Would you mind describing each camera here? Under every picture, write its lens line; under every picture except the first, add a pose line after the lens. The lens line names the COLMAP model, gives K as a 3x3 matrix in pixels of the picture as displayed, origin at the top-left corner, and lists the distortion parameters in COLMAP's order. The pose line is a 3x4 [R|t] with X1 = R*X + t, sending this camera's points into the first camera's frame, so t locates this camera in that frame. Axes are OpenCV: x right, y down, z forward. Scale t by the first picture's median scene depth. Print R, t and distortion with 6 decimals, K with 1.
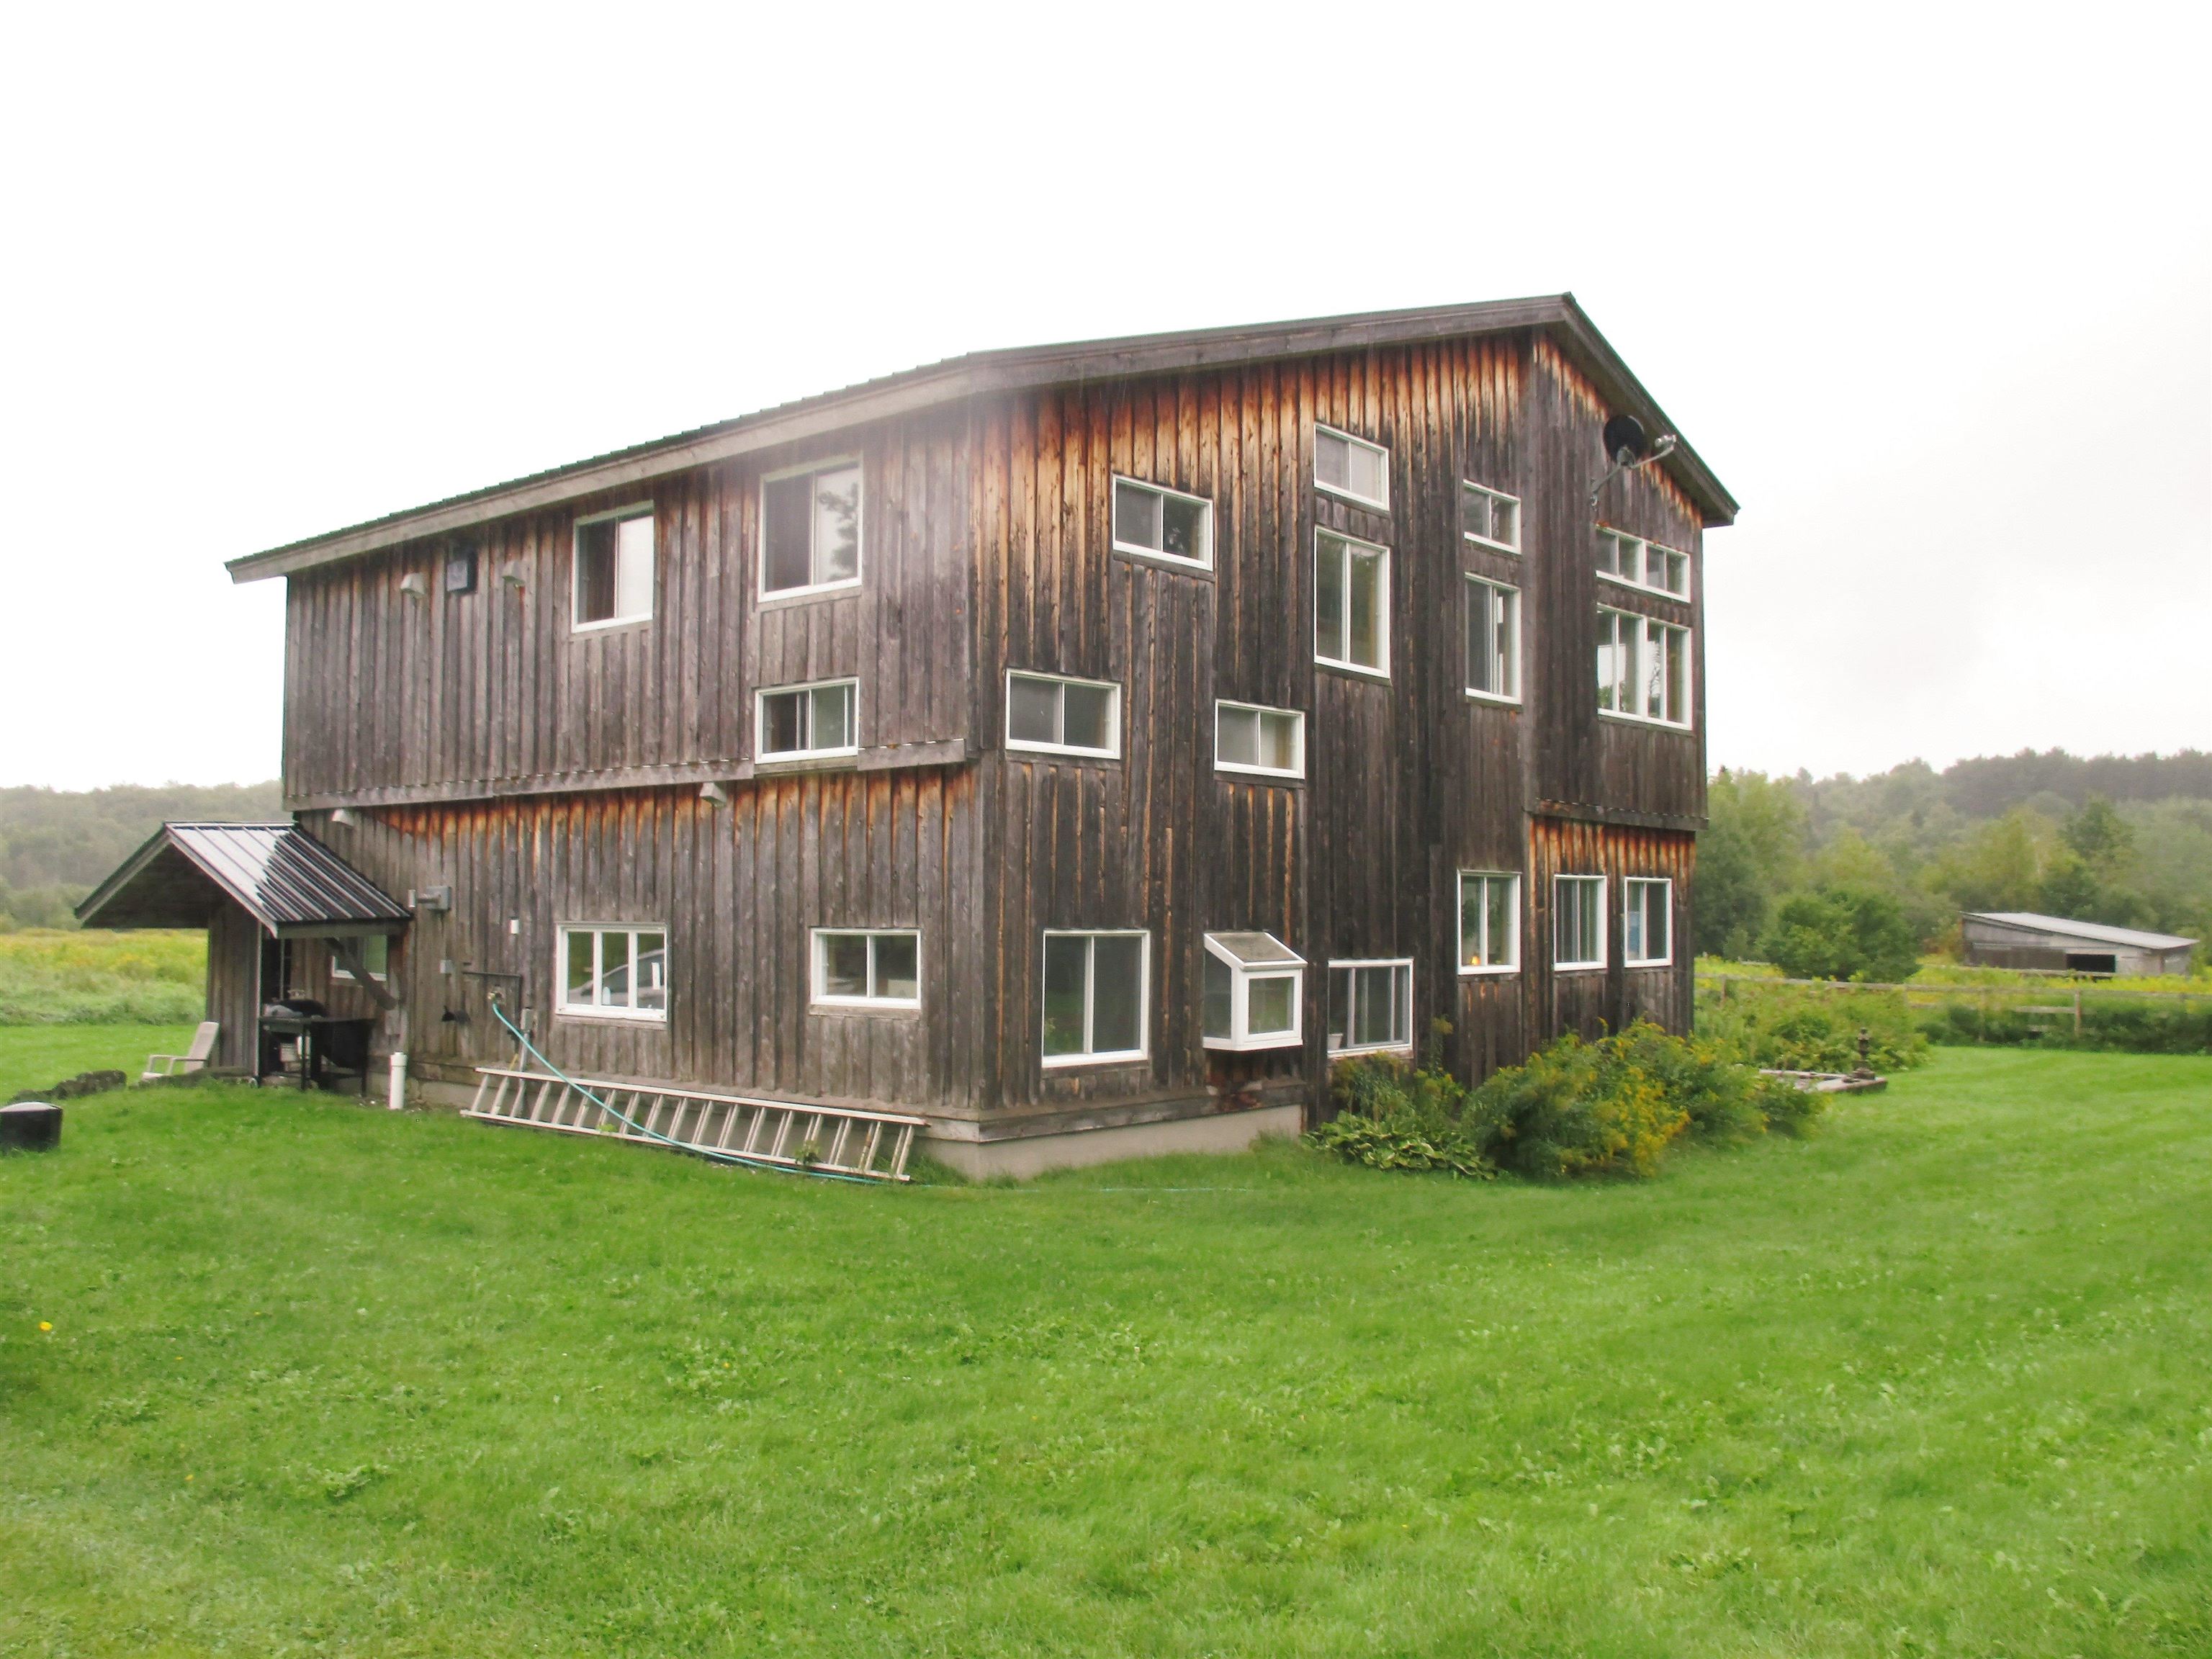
lens RADIAL K [[1832.4, 0, 1139.4], [0, 1832.4, 829.7], [0, 0, 1]] dist [-0.034456, 0.025893]
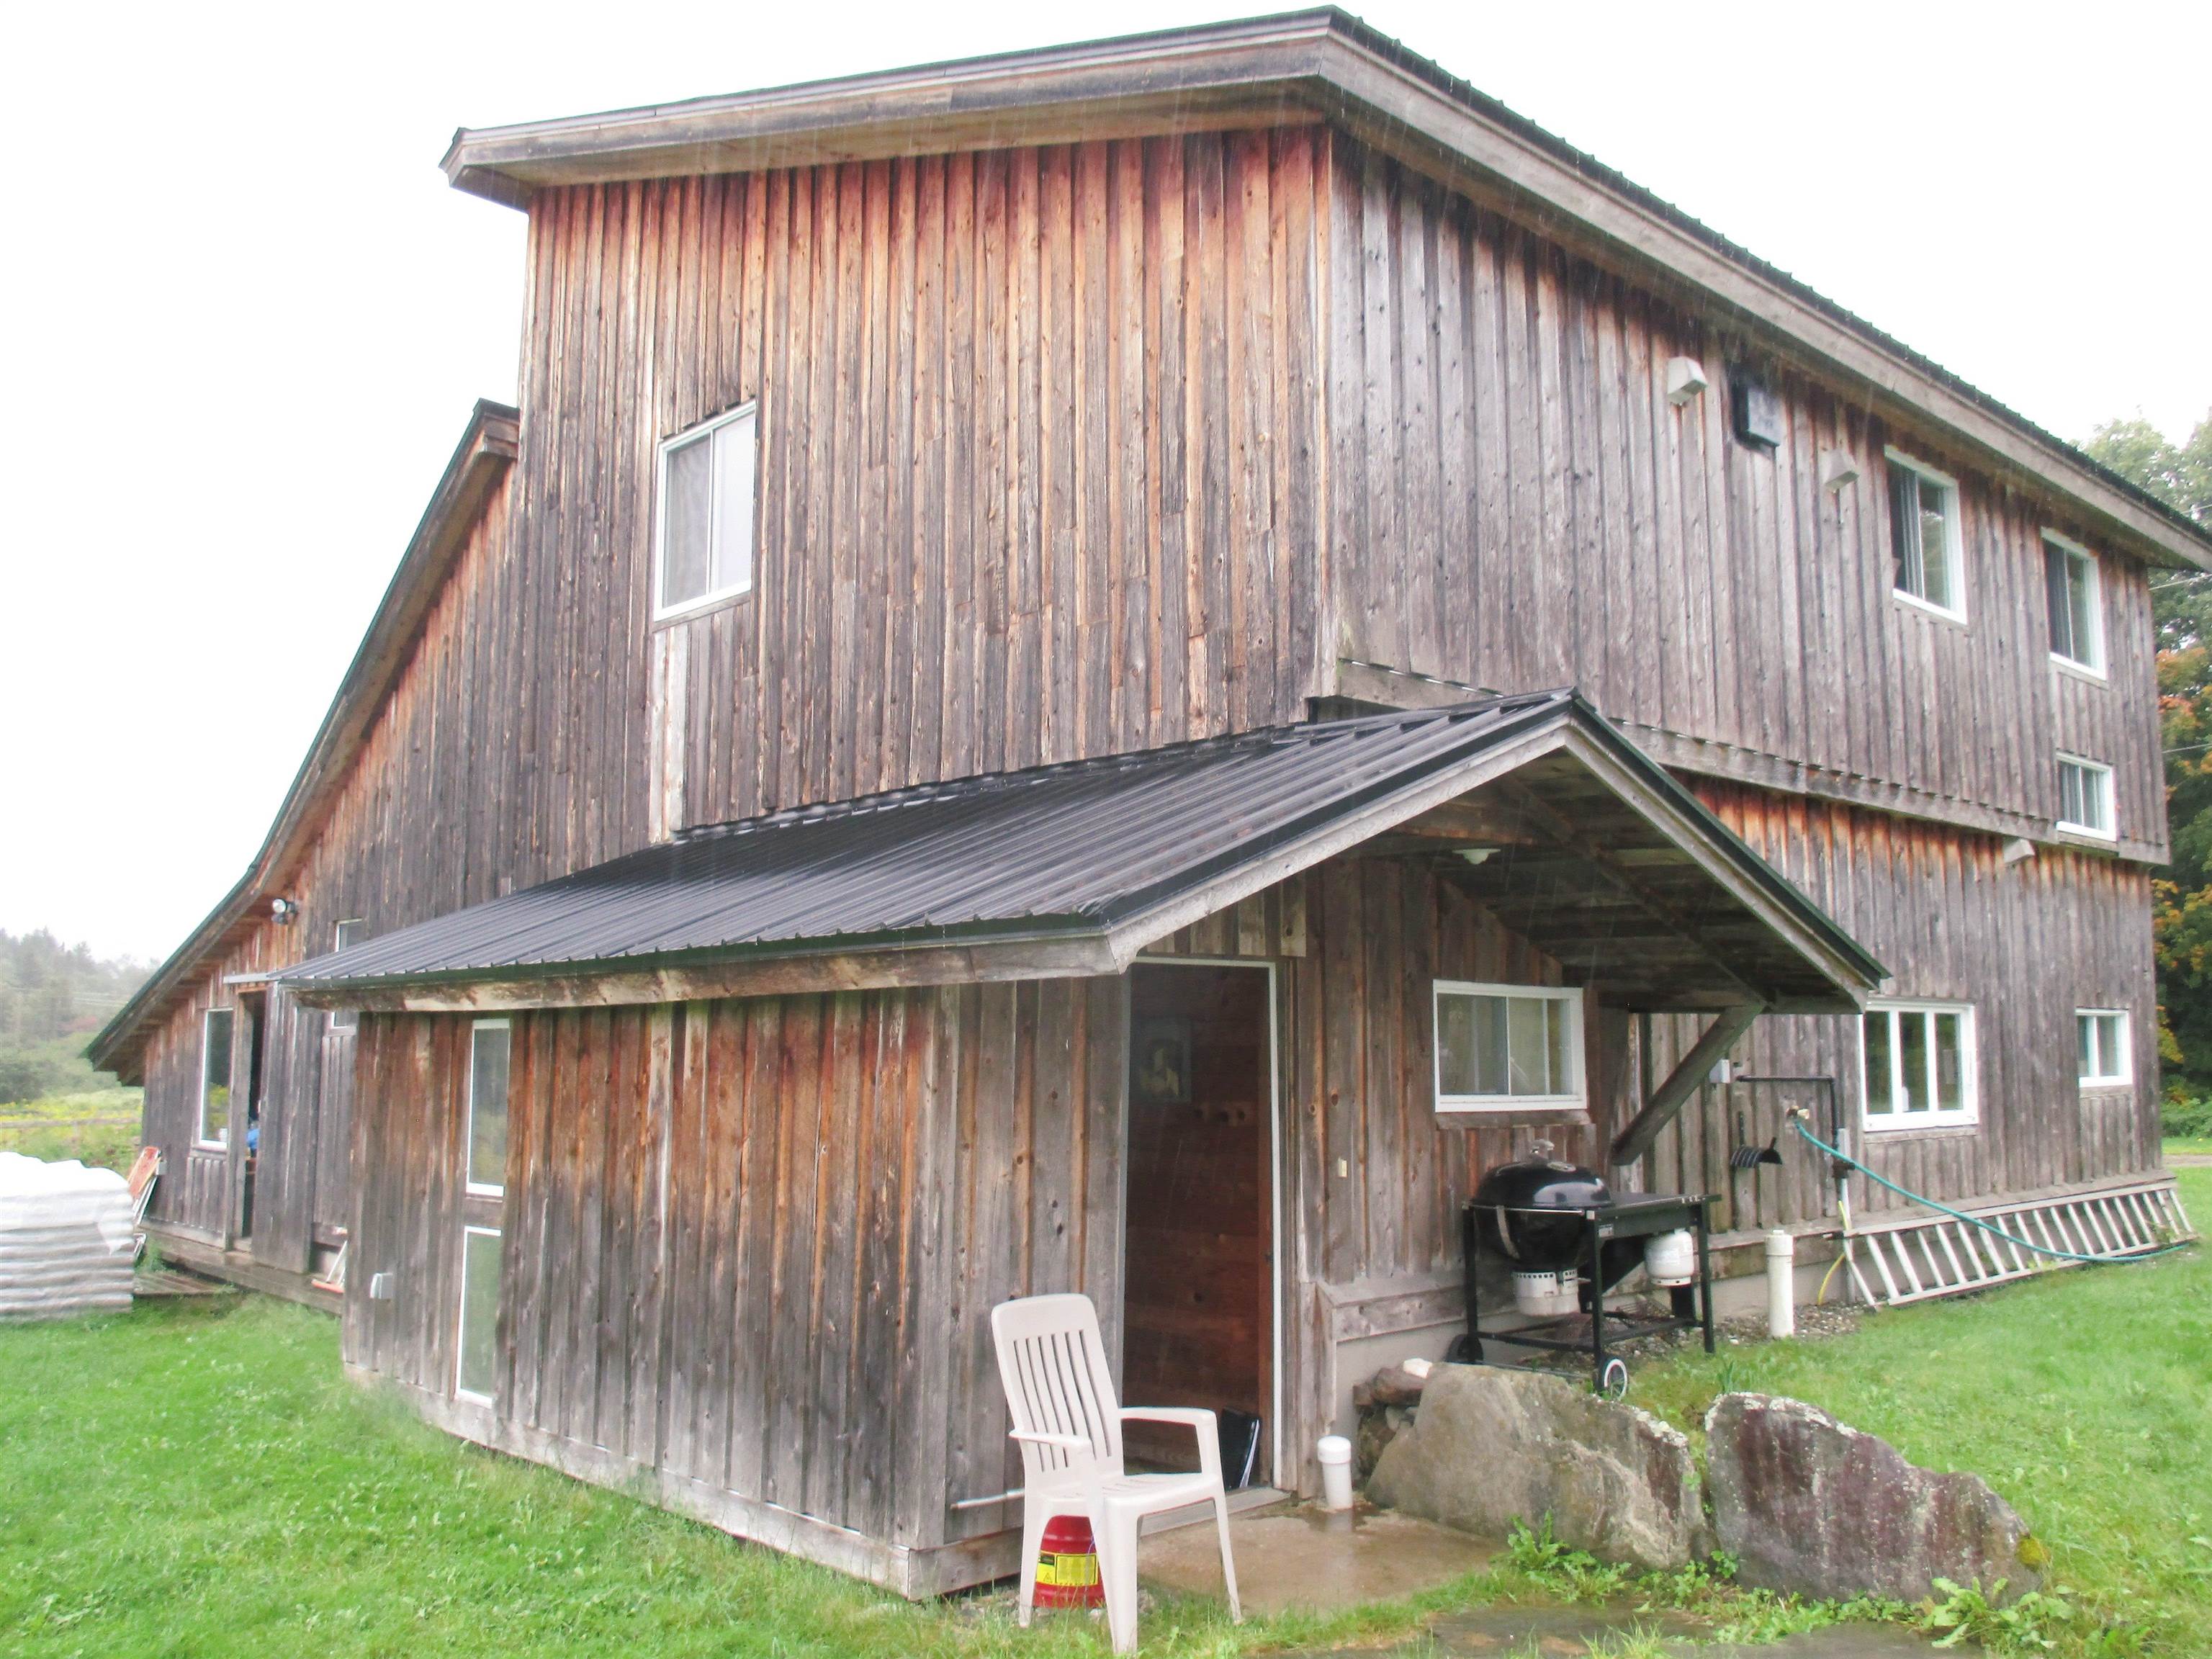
lens RADIAL K [[1832.4, 0, 1139.4], [0, 1832.4, 829.7], [0, 0, 1]] dist [-0.034456, 0.025893]
pose [[0.109237, 0.116112, 0.987211, -0.965528], [-0.041942, 0.992808, -0.112130, 0.071742], [-0.993130, -0.029157, 0.113321, 1.120533]]
